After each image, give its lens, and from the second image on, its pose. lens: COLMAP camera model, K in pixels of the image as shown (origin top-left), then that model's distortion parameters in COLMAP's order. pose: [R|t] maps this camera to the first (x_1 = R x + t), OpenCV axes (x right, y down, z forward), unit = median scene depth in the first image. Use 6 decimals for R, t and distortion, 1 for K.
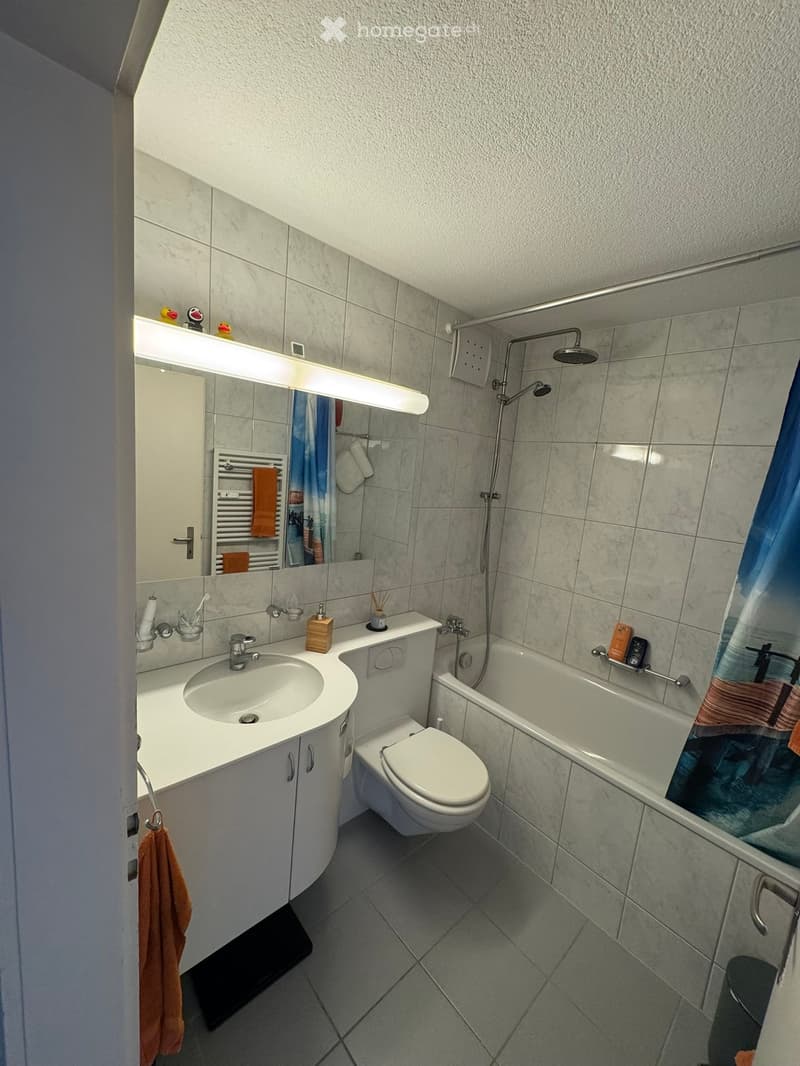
lens RADIAL K [[426.6, 0, 400.0], [0, 426.6, 533.0], [0, 0, 1]] dist [0.000021, -0.000029]
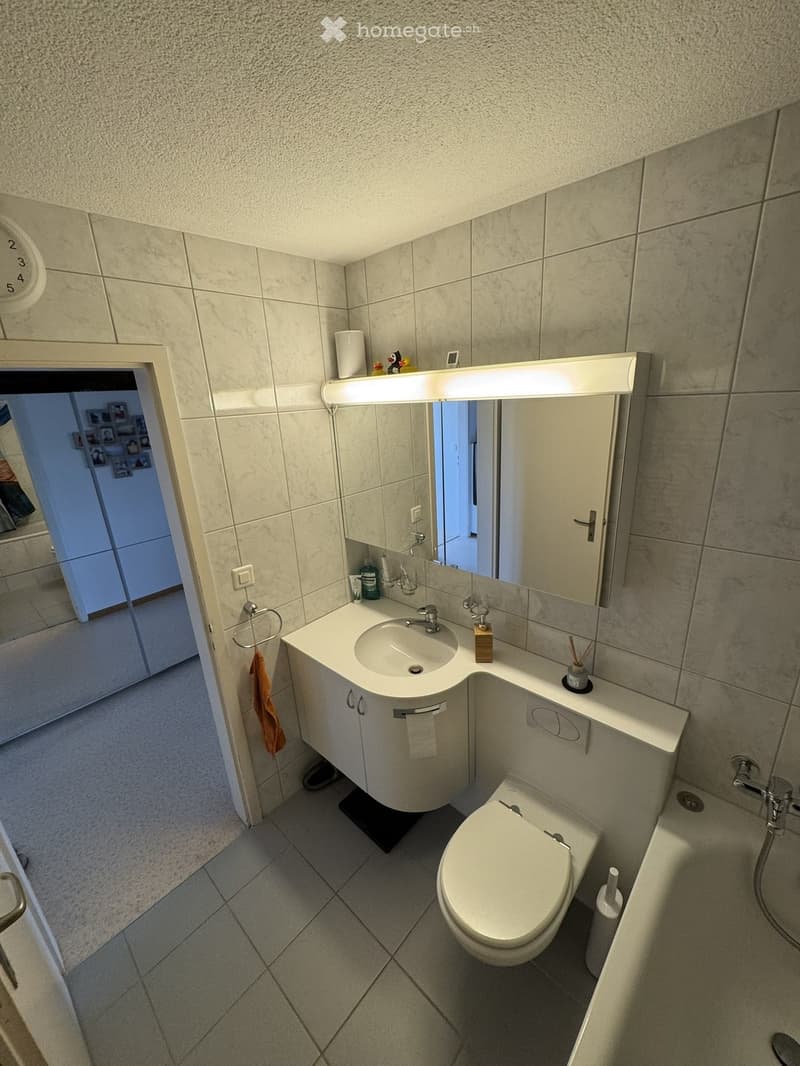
lens RADIAL K [[426.6, 0, 400.0], [0, 426.6, 533.0], [0, 0, 1]] dist [0.000021, -0.000029]
pose [[0.087123, 0.216680, -0.972347, 0.588182], [-0.094375, 0.973464, 0.208473, -0.166290], [0.991717, 0.073603, 0.105260, 0.584249]]
